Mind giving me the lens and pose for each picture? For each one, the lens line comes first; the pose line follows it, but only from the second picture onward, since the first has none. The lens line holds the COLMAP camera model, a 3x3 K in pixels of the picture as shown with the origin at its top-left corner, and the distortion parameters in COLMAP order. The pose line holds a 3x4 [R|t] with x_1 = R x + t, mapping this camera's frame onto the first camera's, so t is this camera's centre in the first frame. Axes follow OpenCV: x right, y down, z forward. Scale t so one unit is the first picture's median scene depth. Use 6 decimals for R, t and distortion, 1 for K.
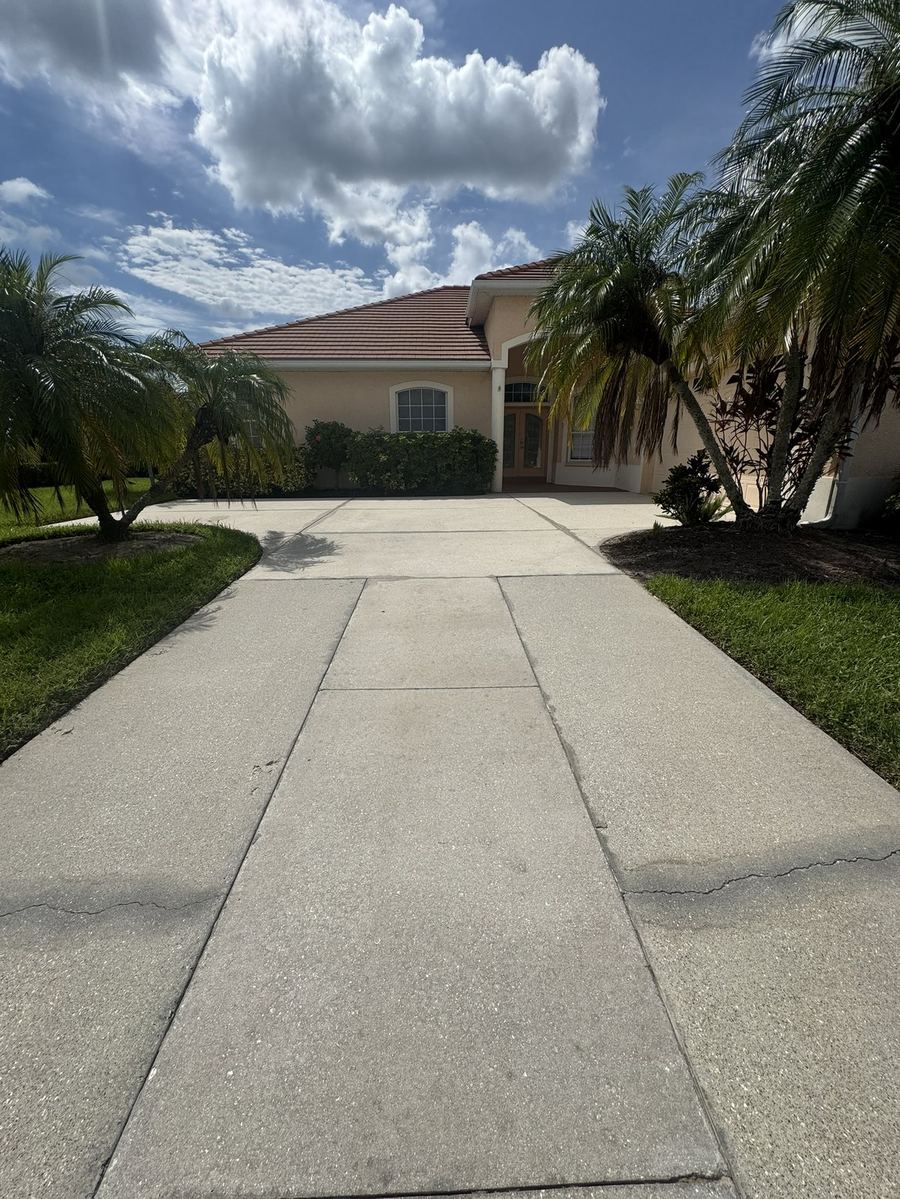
lens RADIAL K [[477.1, 0, 450.0], [0, 477.1, 599.5], [0, 0, 1]] dist [-0.016419, 0.000028]
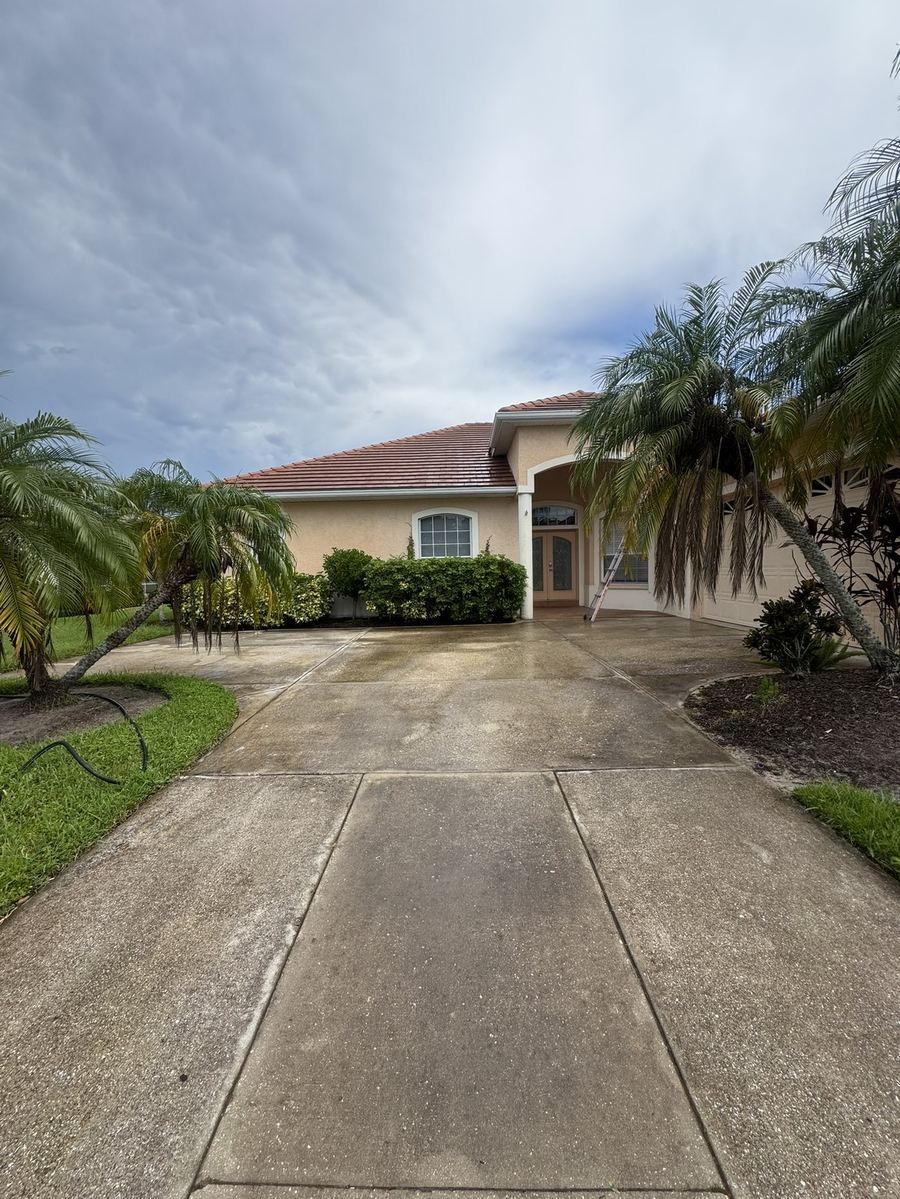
lens RADIAL K [[477.1, 0, 450.0], [0, 477.1, 599.5], [0, 0, 1]] dist [-0.016419, 0.000028]
pose [[0.998753, -0.015448, -0.047469, -0.006540], [0.003692, 0.971168, -0.238369, -0.049461], [0.049783, 0.237896, 0.970014, 0.110323]]
